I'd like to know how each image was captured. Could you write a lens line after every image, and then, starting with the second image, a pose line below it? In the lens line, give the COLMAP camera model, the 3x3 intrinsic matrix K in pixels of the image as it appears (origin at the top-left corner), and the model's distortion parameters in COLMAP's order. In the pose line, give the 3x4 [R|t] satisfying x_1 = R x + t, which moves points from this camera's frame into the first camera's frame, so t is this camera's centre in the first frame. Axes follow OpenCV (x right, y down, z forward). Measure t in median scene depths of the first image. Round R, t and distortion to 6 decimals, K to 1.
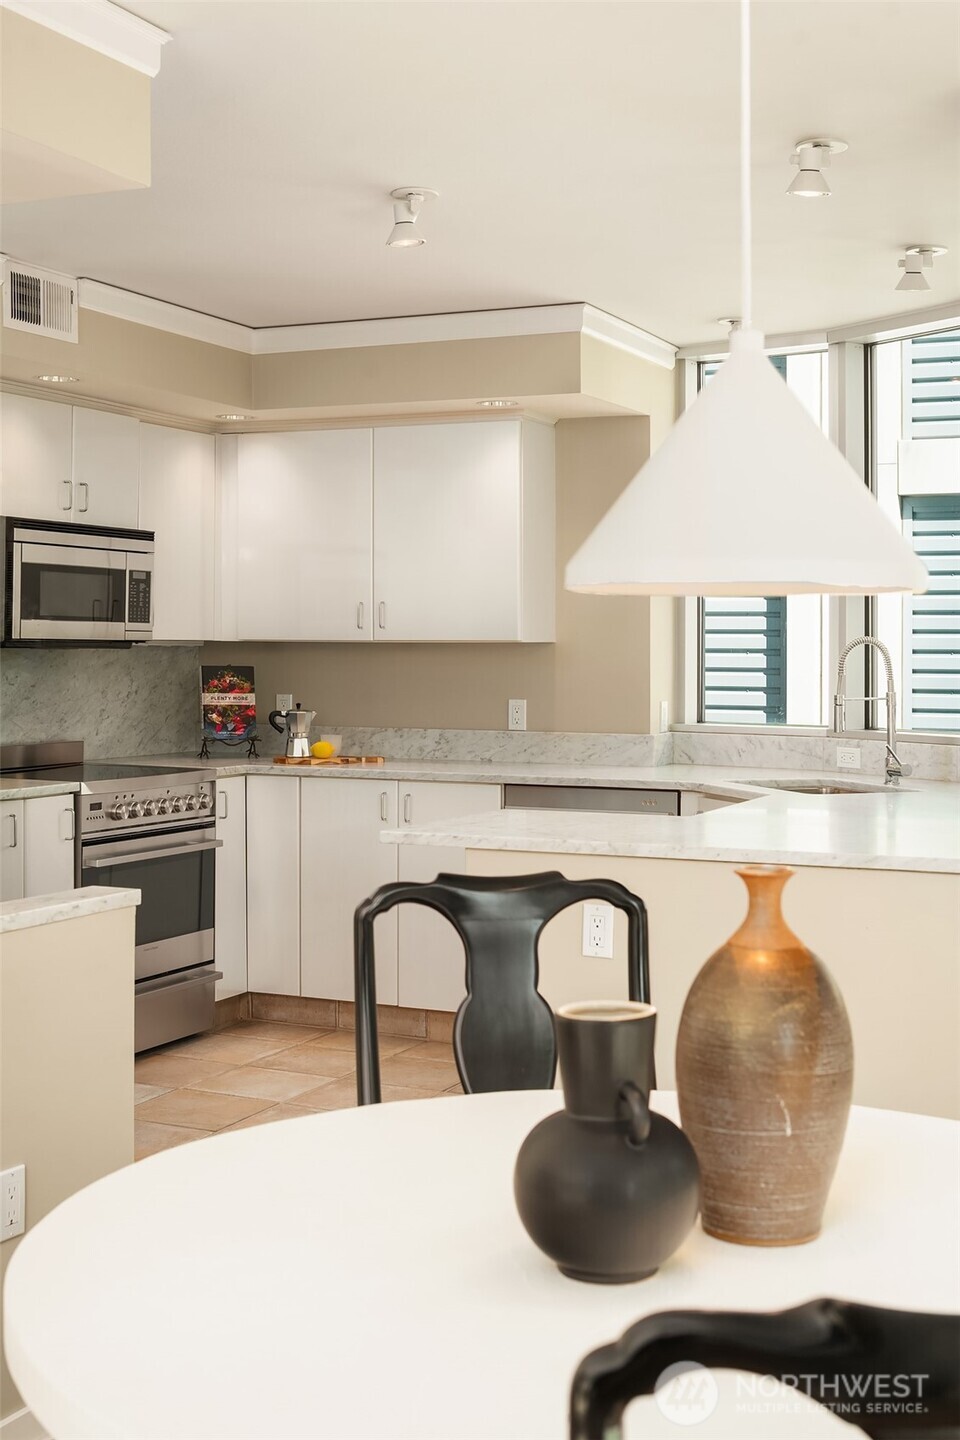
lens RADIAL K [[1916.2, 0, 480.0], [0, 1916.2, 720.0], [0, 0, 1]] dist [-0.005319, -0.019377]
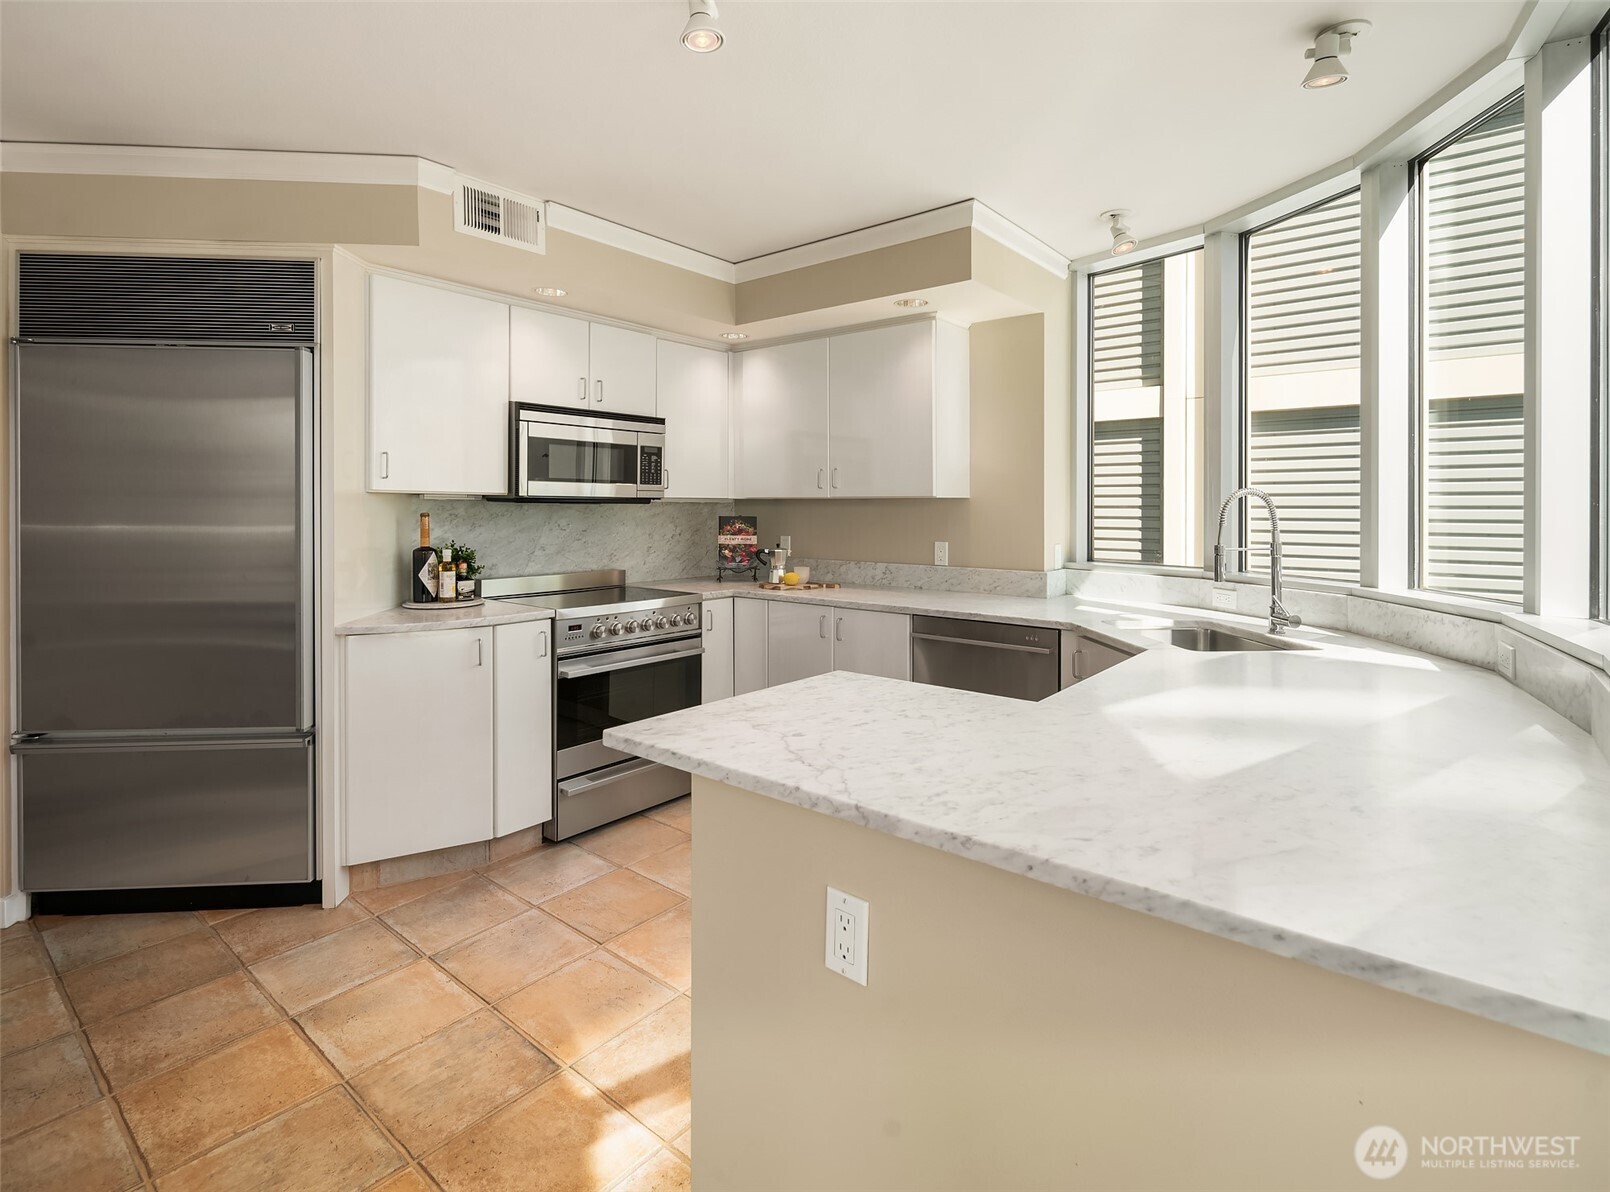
lens RADIAL K [[796.4, 0, 817.1], [0, 796.4, 523.3], [0, 0, 1]] dist [0.021195, -0.000277]
pose [[0.968647, 0.001943, -0.248434, 0.074017], [-0.006265, 0.999842, -0.016607, -0.014095], [0.248362, 0.017643, 0.968507, 0.461724]]
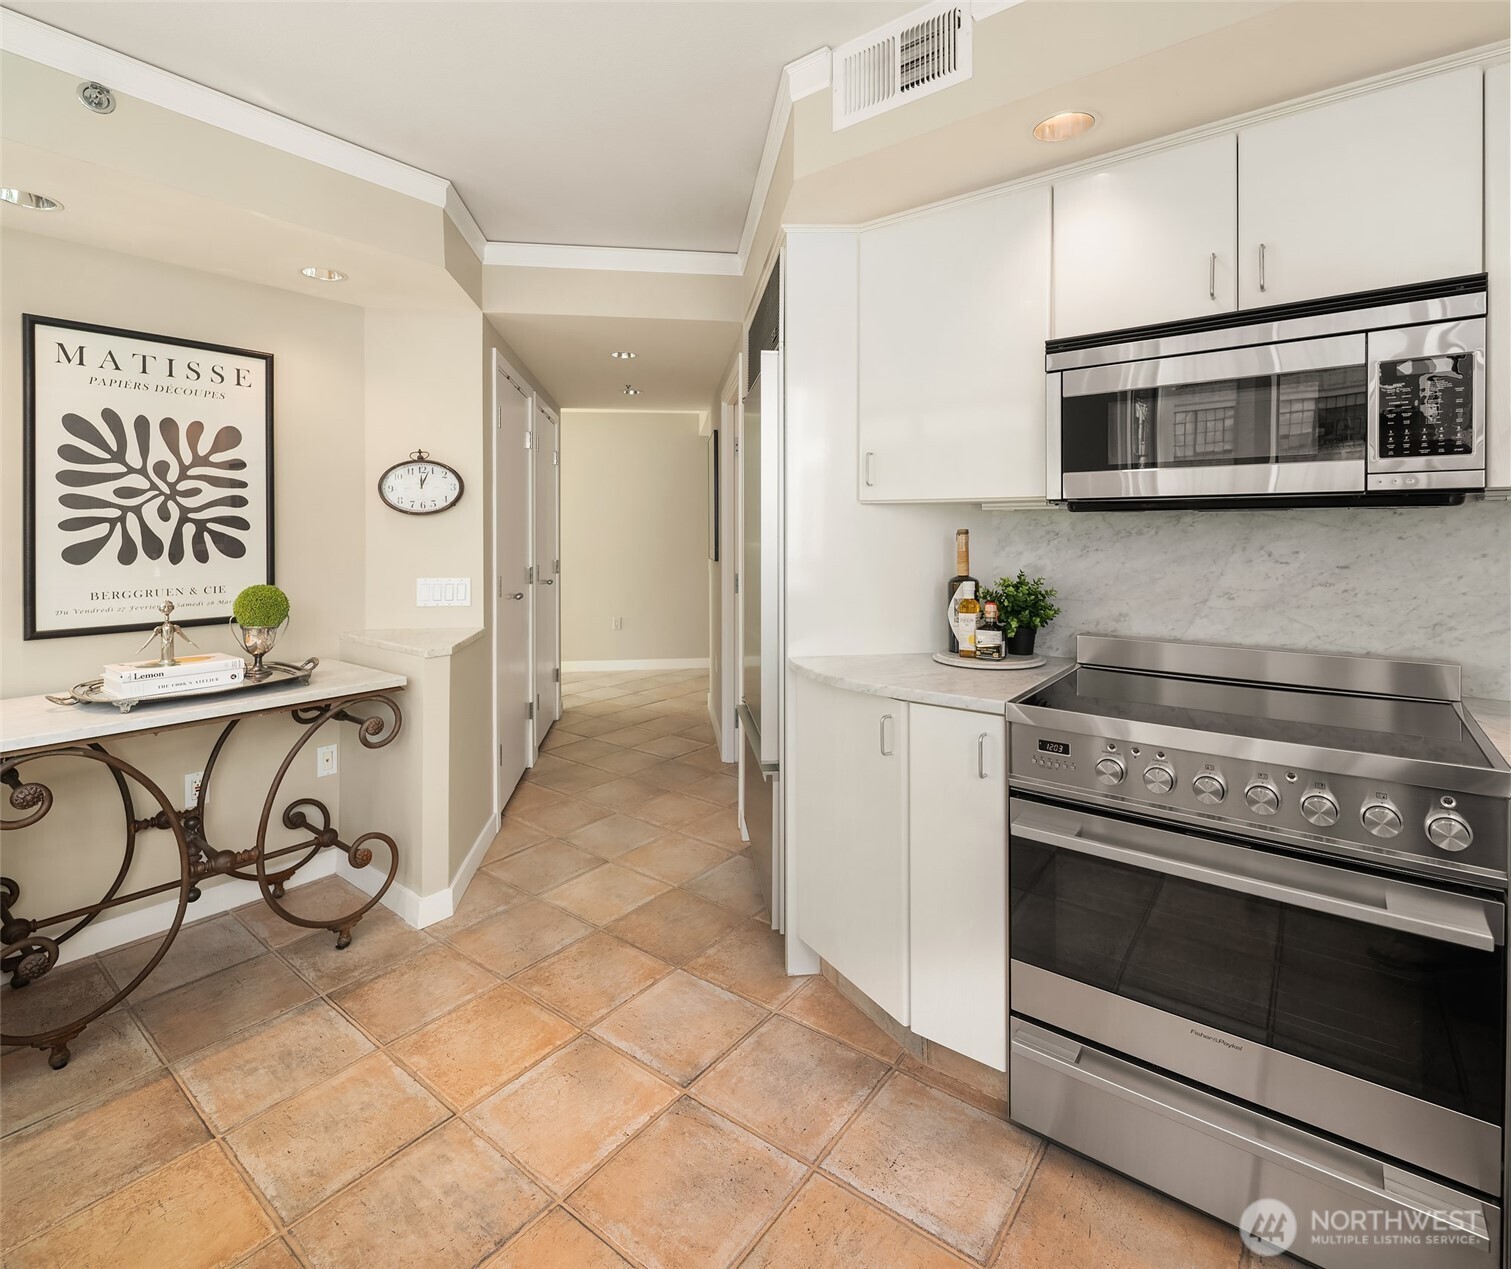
lens RADIAL K [[750.8, 0, 736.9], [0, 750.8, 540.8], [0, 0, 1]] dist [0.000980, 0.000009]
pose [[-0.234921, 0.007921, -0.971982, 0.067251], [-0.032229, 0.999353, 0.015933, -0.023355], [0.971480, 0.035069, -0.234514, 0.828944]]
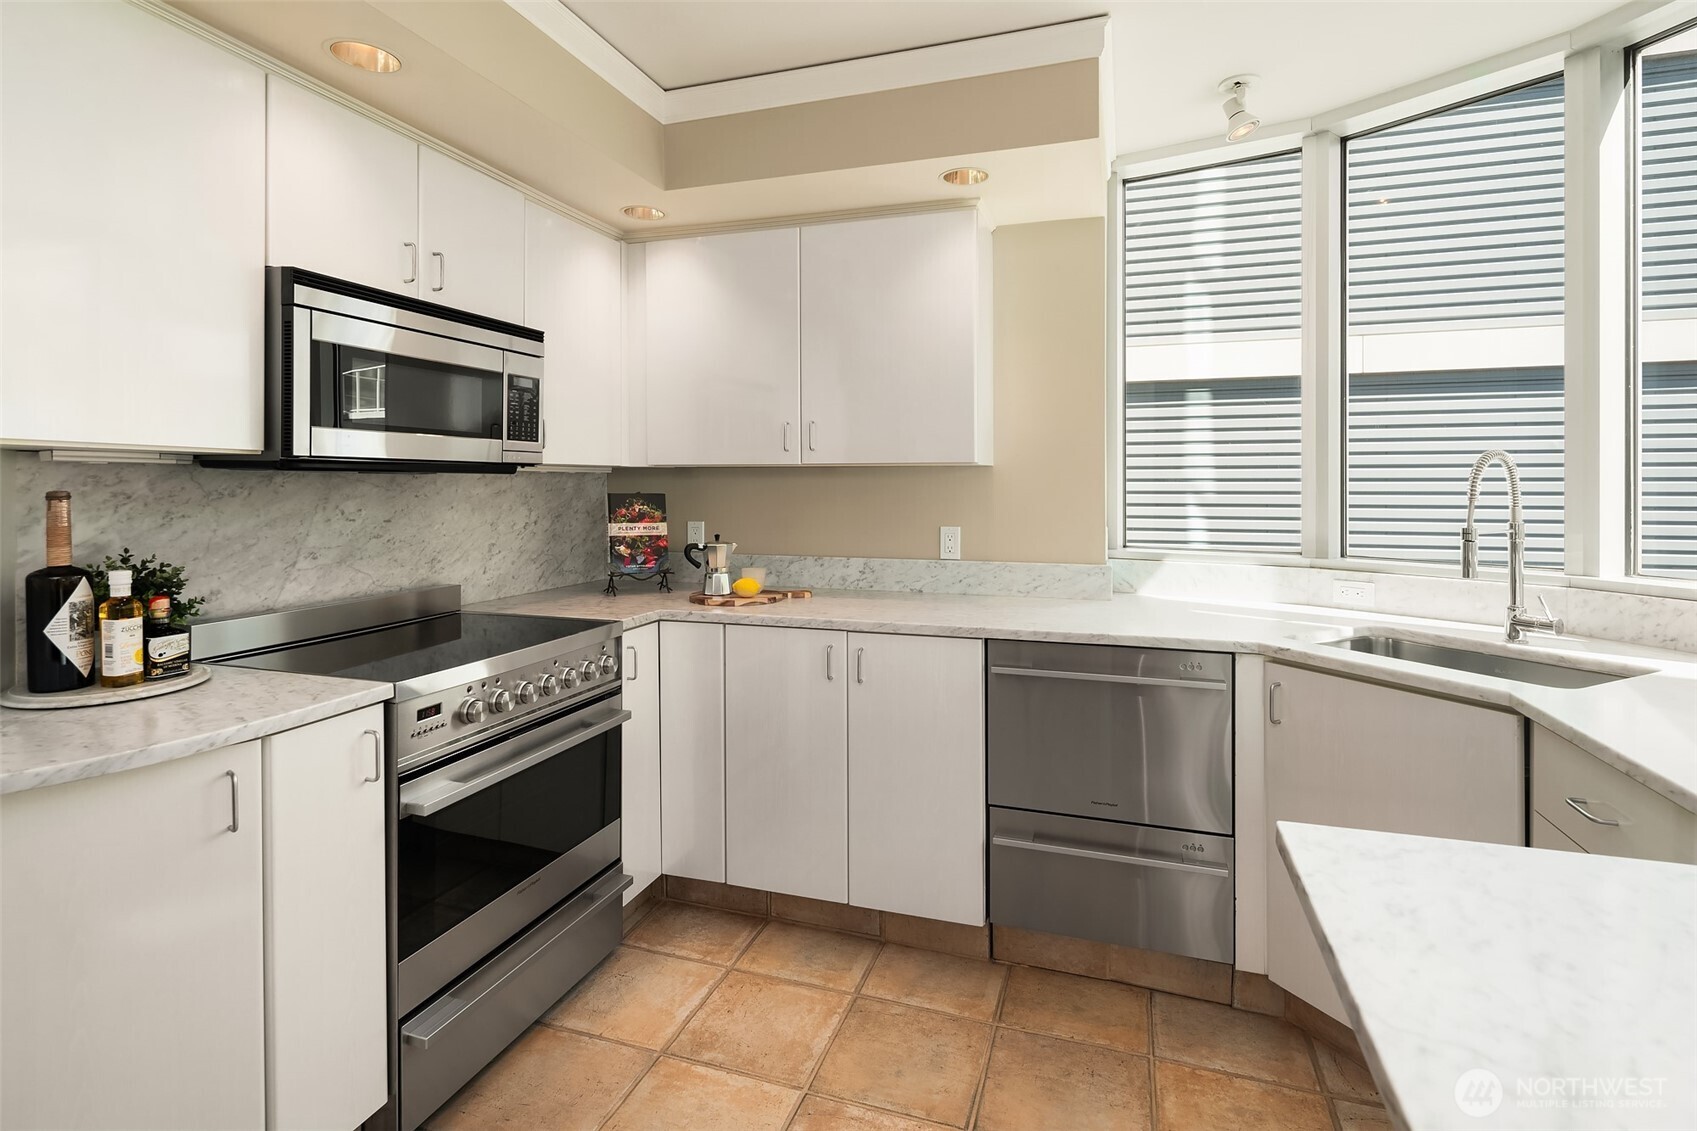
lens RADIAL K [[829.8, 0, 844.7], [0, 829.8, 496.8], [0, 0, 1]] dist [0.014703, -0.000572]
pose [[0.993777, -0.008047, 0.111095, -0.079244], [0.010202, 0.999770, -0.018841, -0.018650], [-0.110917, 0.019857, 0.993631, 0.611664]]
